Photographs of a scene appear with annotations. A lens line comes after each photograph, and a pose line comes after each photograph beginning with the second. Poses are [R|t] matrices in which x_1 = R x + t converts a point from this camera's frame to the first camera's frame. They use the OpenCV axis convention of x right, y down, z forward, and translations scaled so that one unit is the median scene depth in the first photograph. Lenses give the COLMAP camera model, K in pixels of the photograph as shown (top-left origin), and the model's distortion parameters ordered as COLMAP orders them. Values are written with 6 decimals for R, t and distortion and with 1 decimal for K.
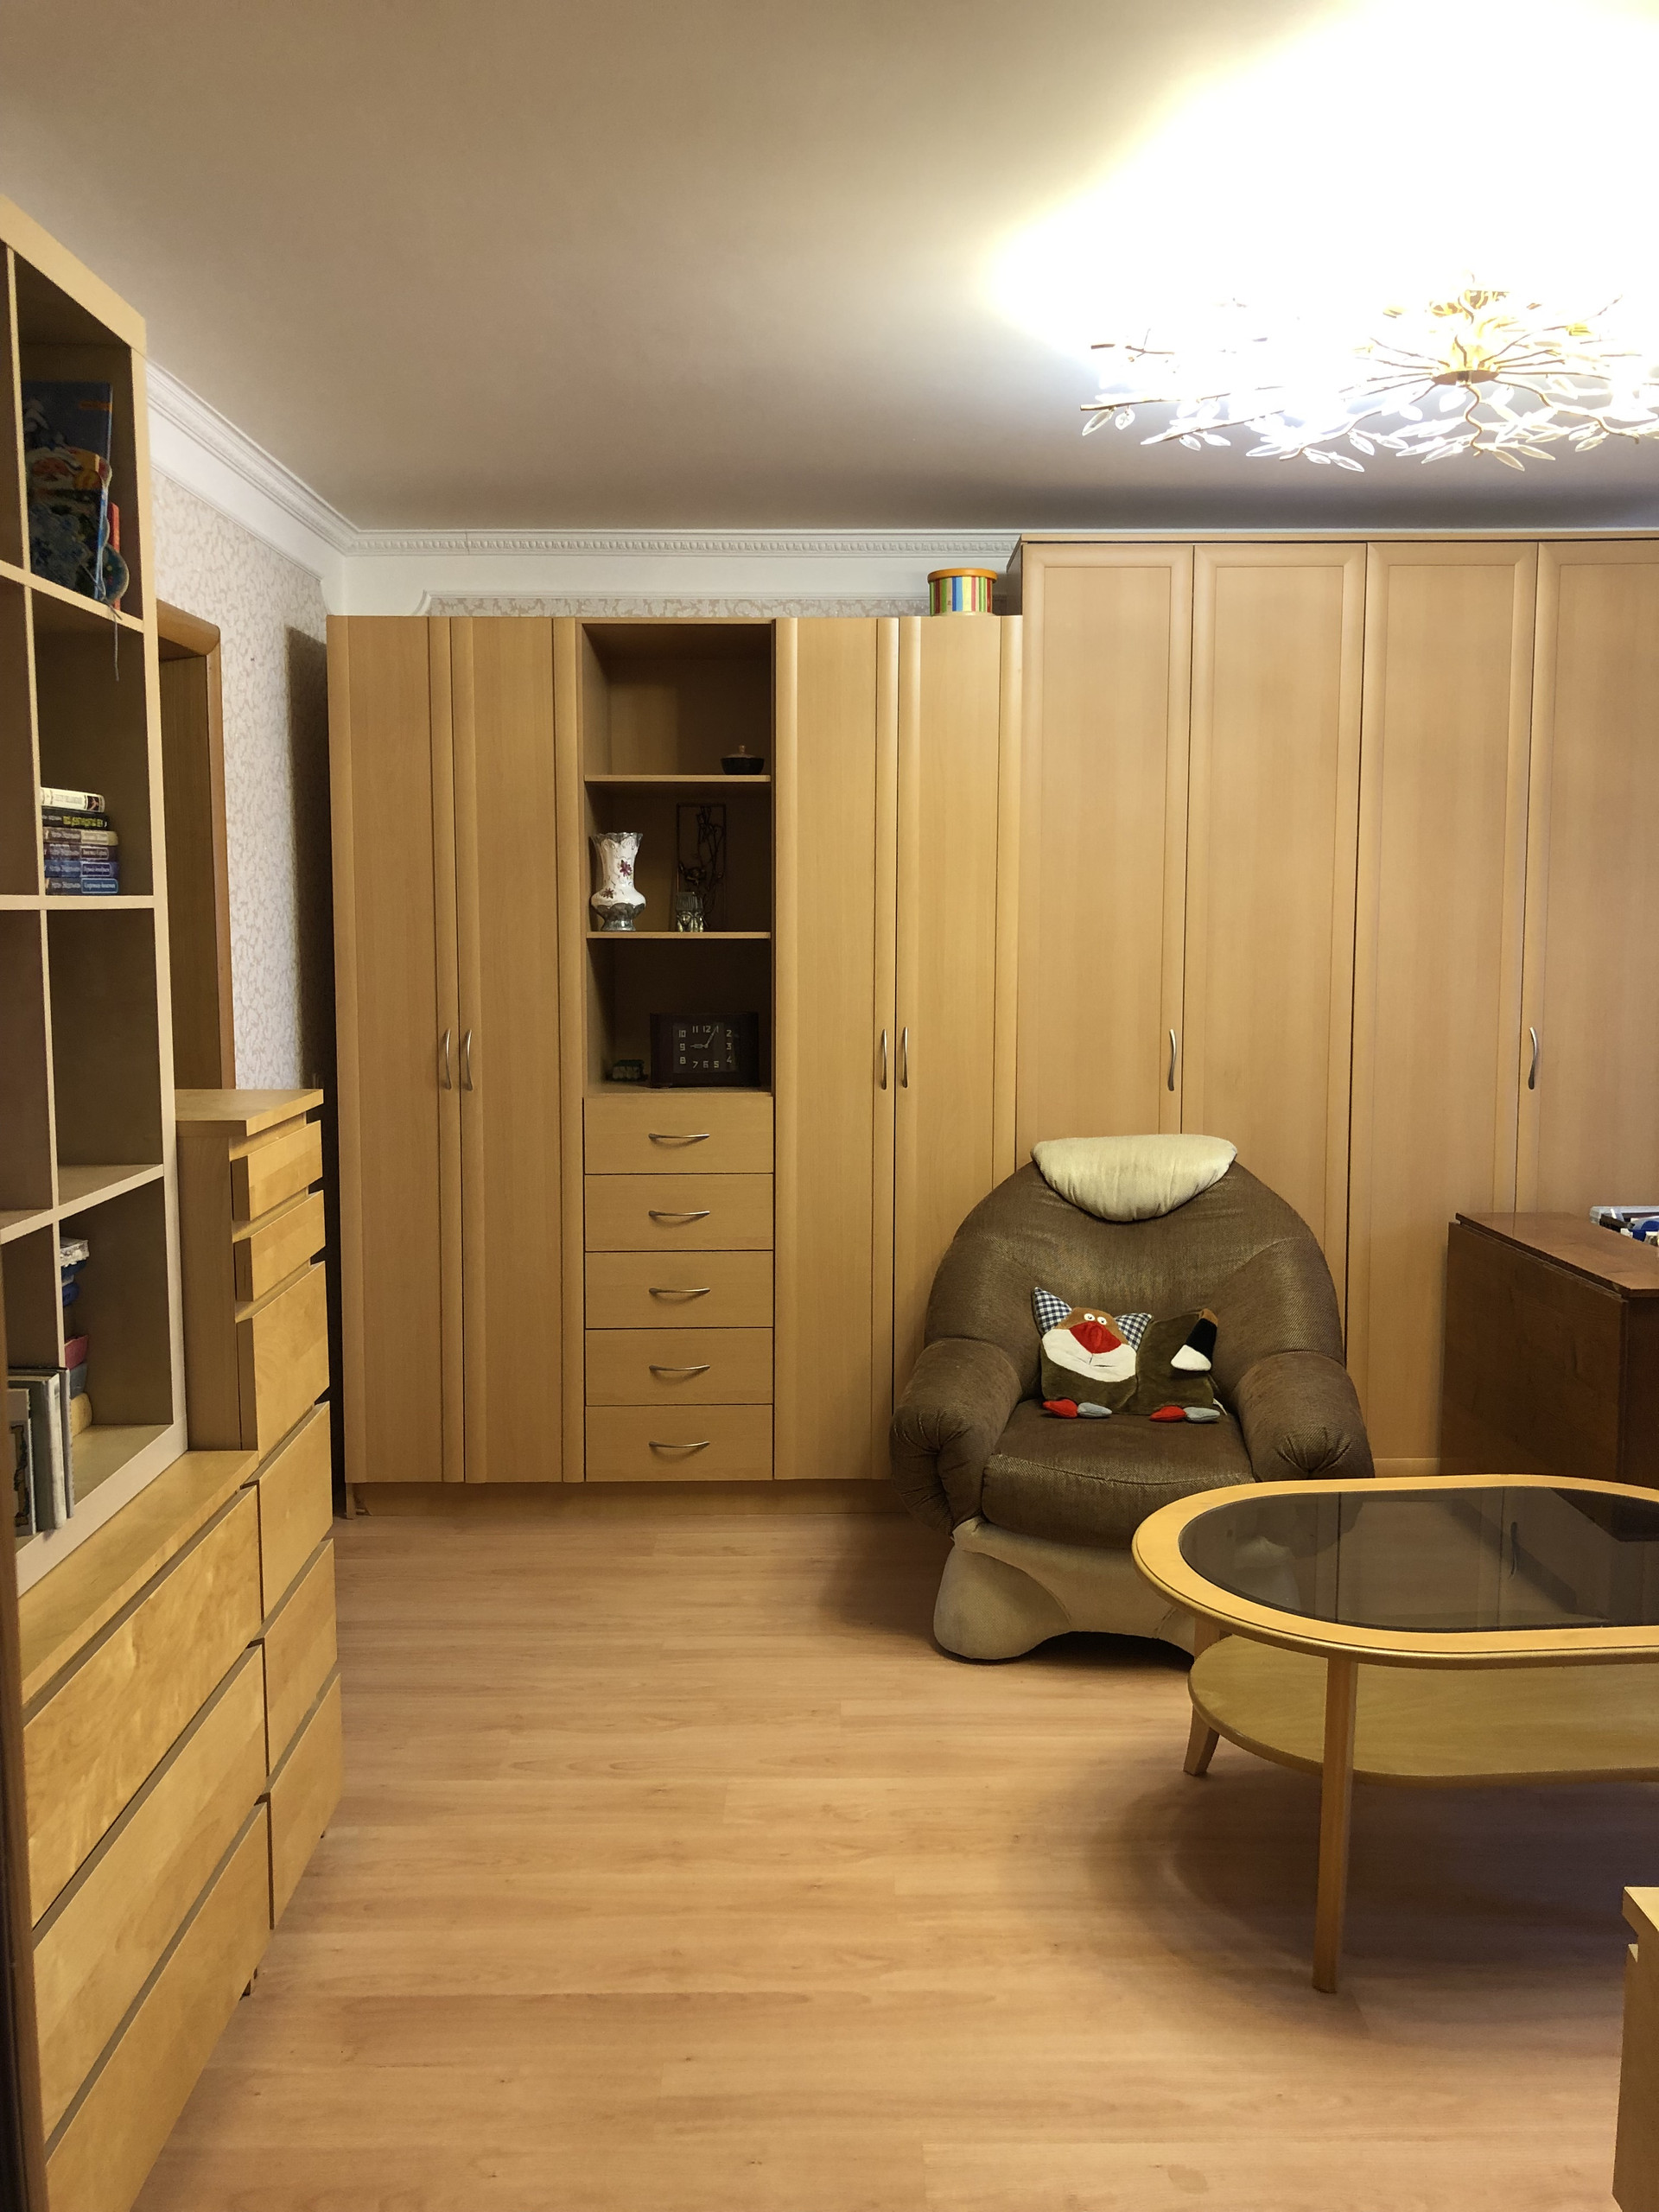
lens RADIAL K [[1822.3, 0, 838.9], [0, 1822.3, 1107.2], [0, 0, 1]] dist [-0.003725, -0.000218]
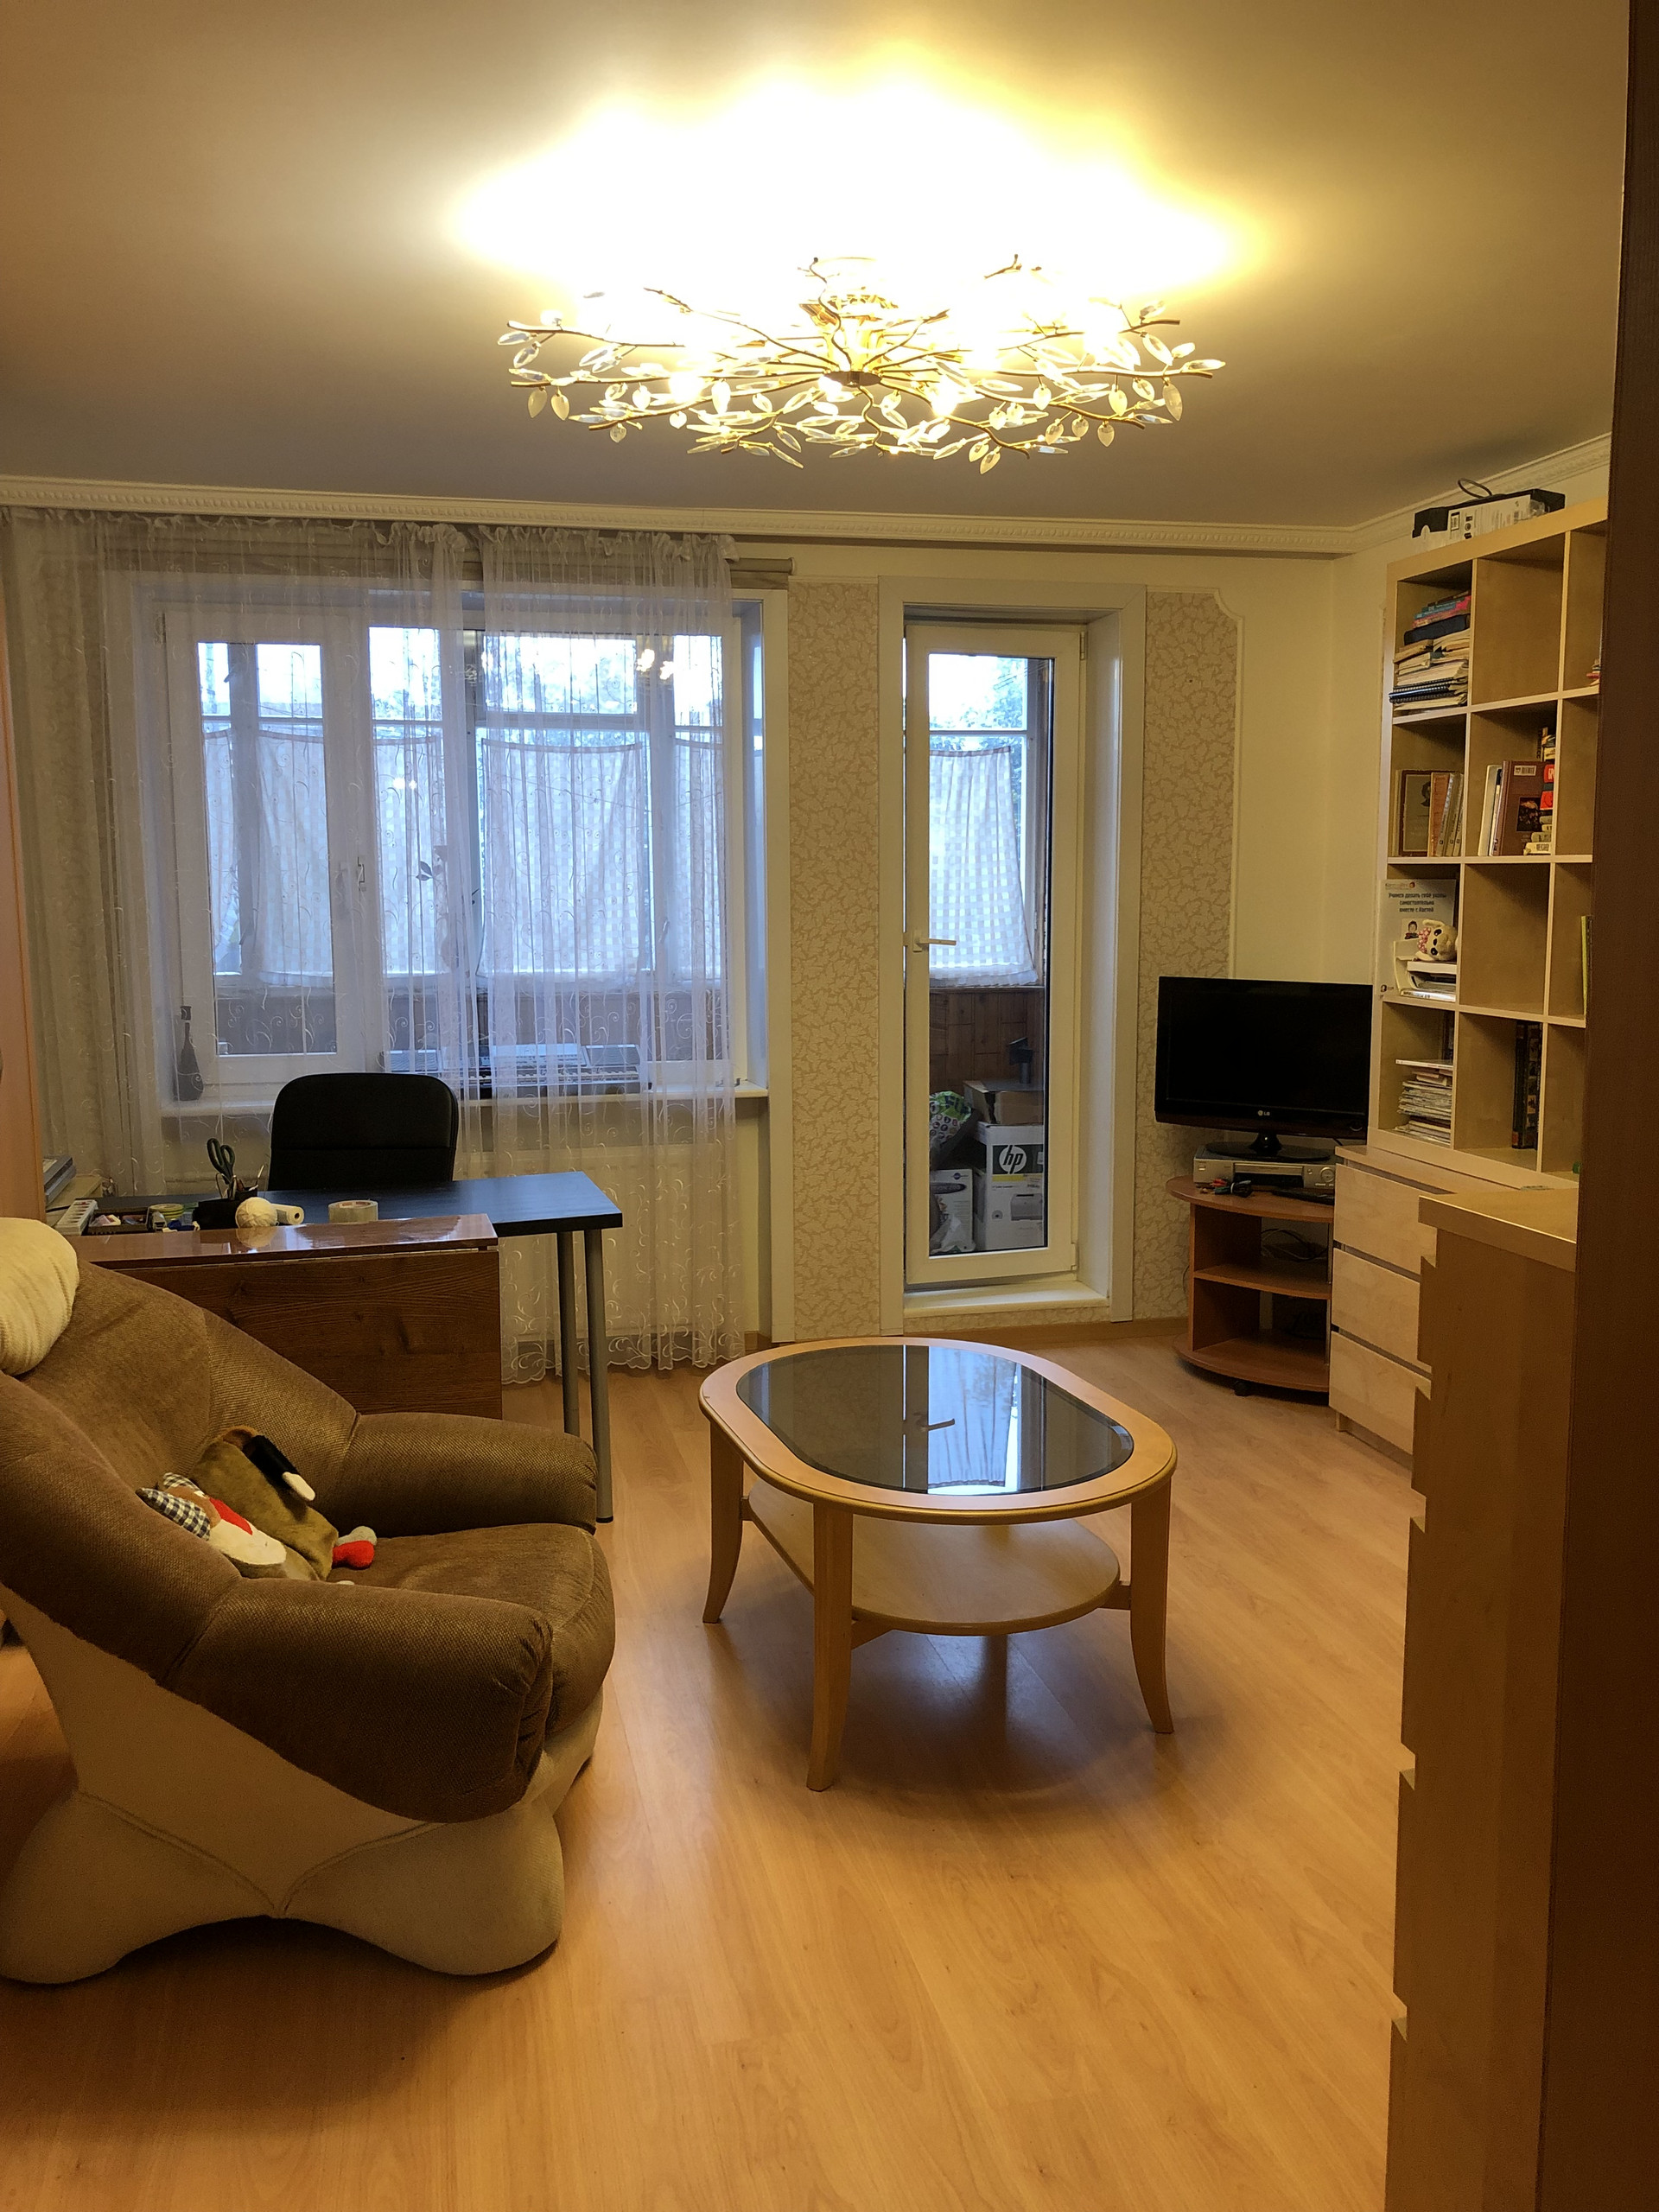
lens RADIAL K [[1822.3, 0, 838.9], [0, 1822.3, 1107.2], [0, 0, 1]] dist [-0.003725, -0.000218]
pose [[-0.211122, -0.126007, 0.969304, -0.734094], [0.120545, 0.980729, 0.153748, -0.132123], [-0.969998, 0.149305, -0.191864, 1.223747]]
